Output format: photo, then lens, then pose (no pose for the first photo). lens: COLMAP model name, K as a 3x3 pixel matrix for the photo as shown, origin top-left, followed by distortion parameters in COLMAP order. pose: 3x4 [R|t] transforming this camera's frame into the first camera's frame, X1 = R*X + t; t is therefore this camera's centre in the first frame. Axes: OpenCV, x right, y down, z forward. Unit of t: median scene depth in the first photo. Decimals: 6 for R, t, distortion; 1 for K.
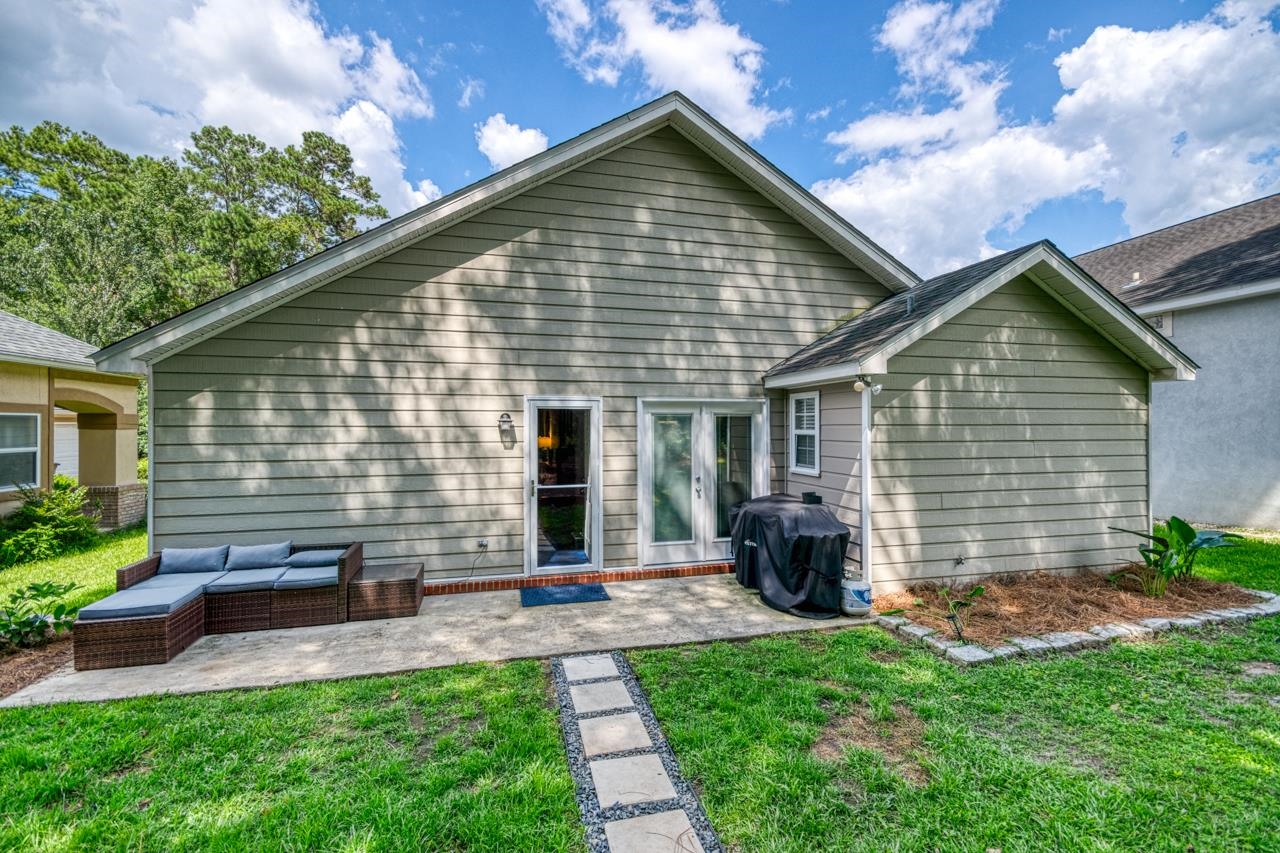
lens RADIAL K [[561.4, 0, 645.6], [0, 561.4, 423.3], [0, 0, 1]] dist [0.020921, -0.010757]
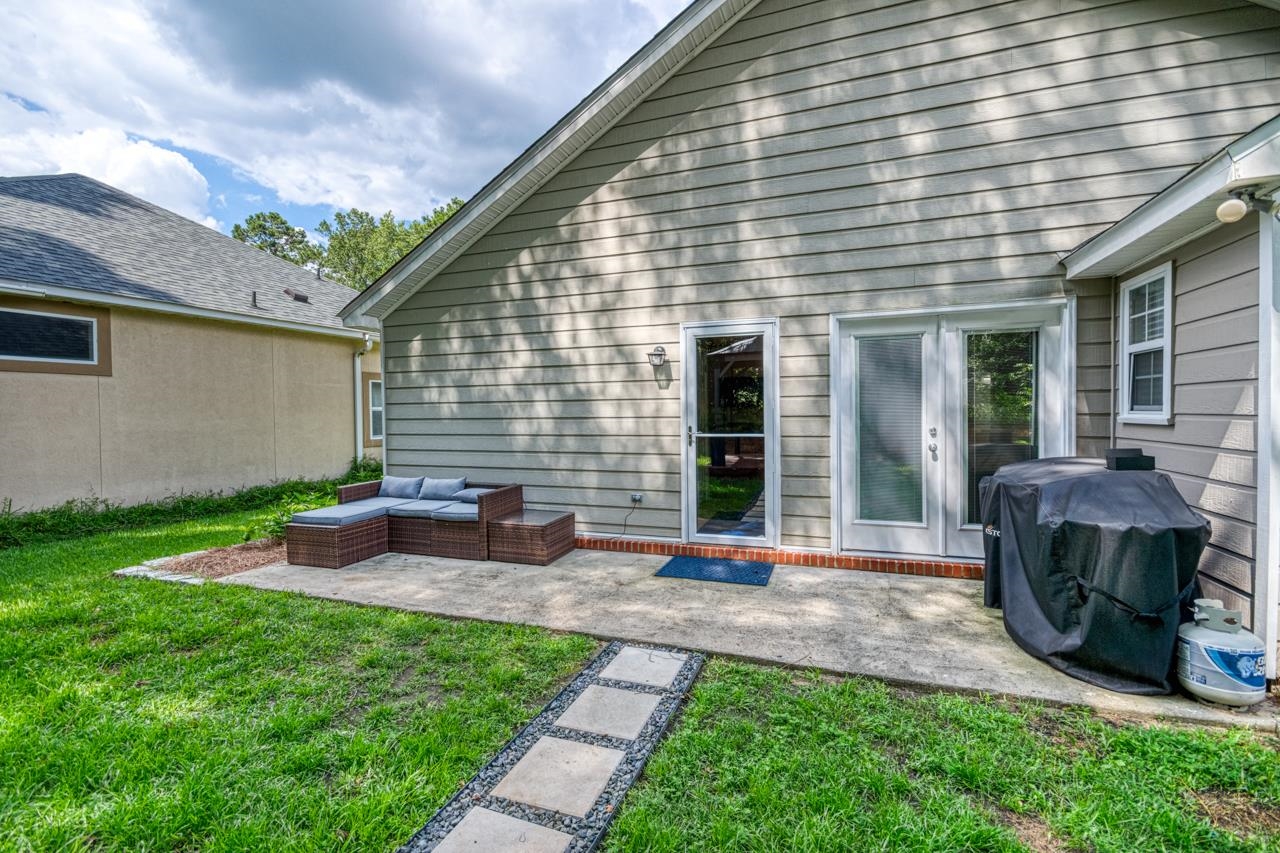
lens RADIAL K [[561.4, 0, 645.6], [0, 561.4, 423.3], [0, 0, 1]] dist [0.020921, -0.010757]
pose [[0.826352, 0.005058, -0.563131, 0.215880], [0.011050, 0.999622, 0.025194, 0.079487], [0.563046, -0.027041, 0.825983, 0.306249]]
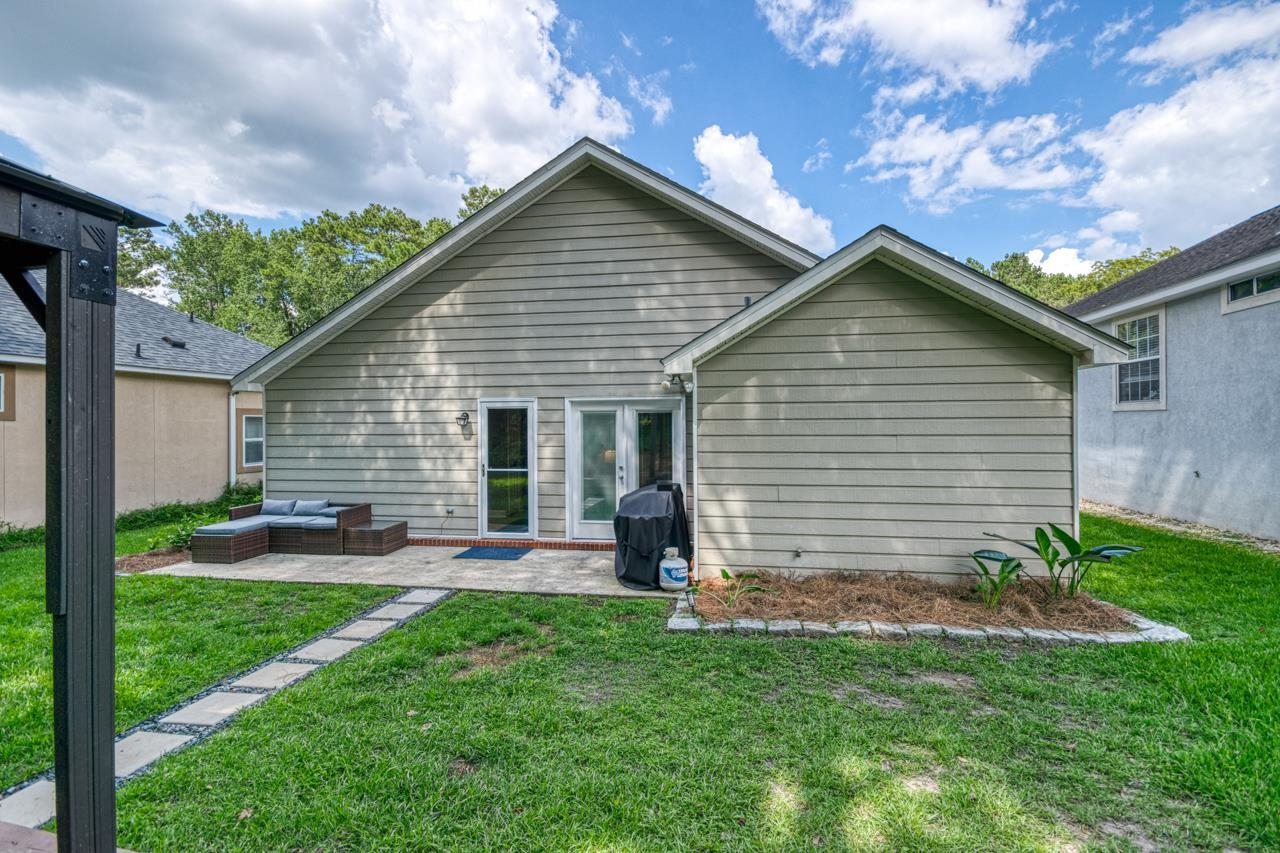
lens RADIAL K [[561.4, 0, 645.6], [0, 561.4, 423.3], [0, 0, 1]] dist [0.020921, -0.010757]
pose [[0.916792, -0.003401, -0.399349, 0.688495], [0.005389, 0.999978, 0.003857, 0.004650], [0.399328, -0.005688, 0.916791, -0.033731]]
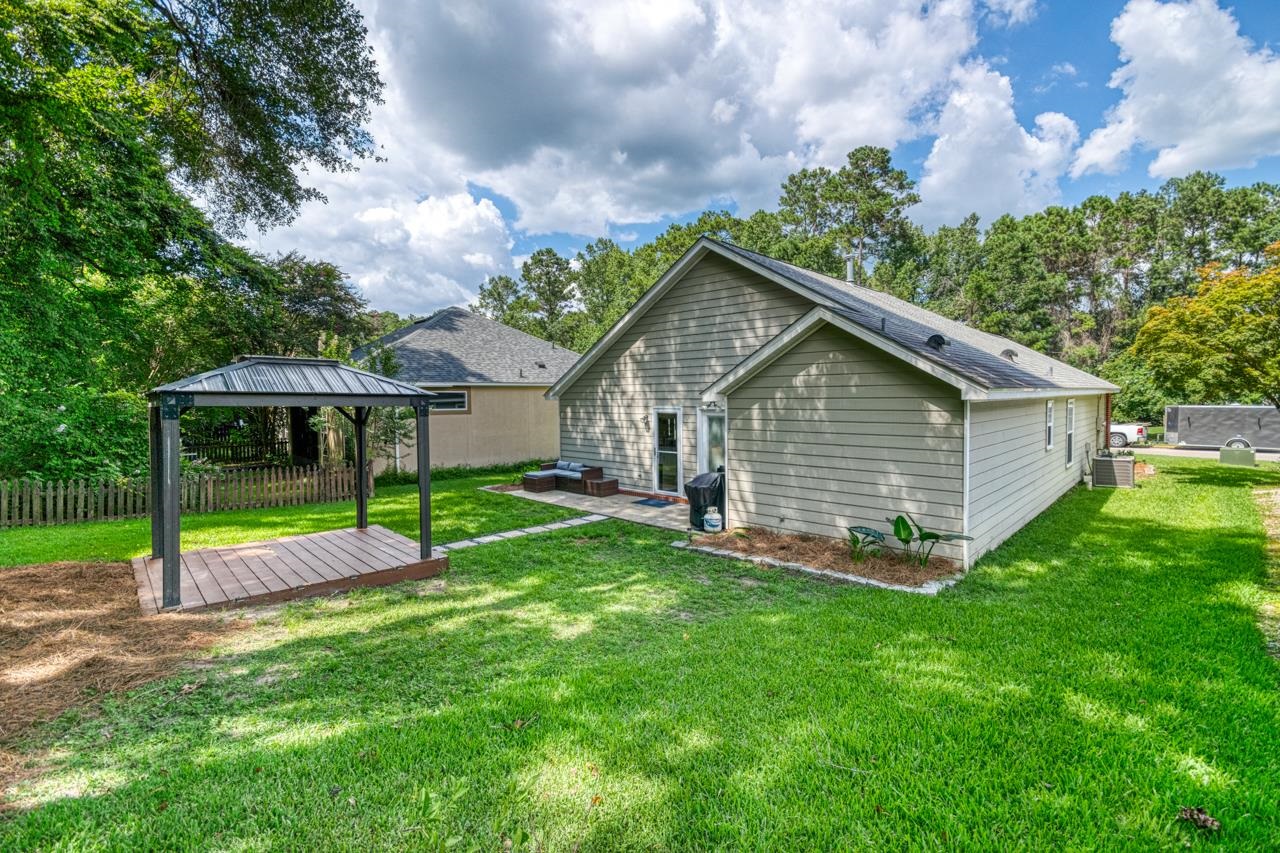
lens RADIAL K [[568.5, 0, 642.2], [0, 568.5, 423.6], [0, 0, 1]] dist [0.022540, -0.017346]
pose [[0.517773, 0.036600, -0.854735, 1.633417], [0.014501, 0.998565, 0.051544, -0.099641], [0.855395, -0.039083, 0.516499, -0.117110]]
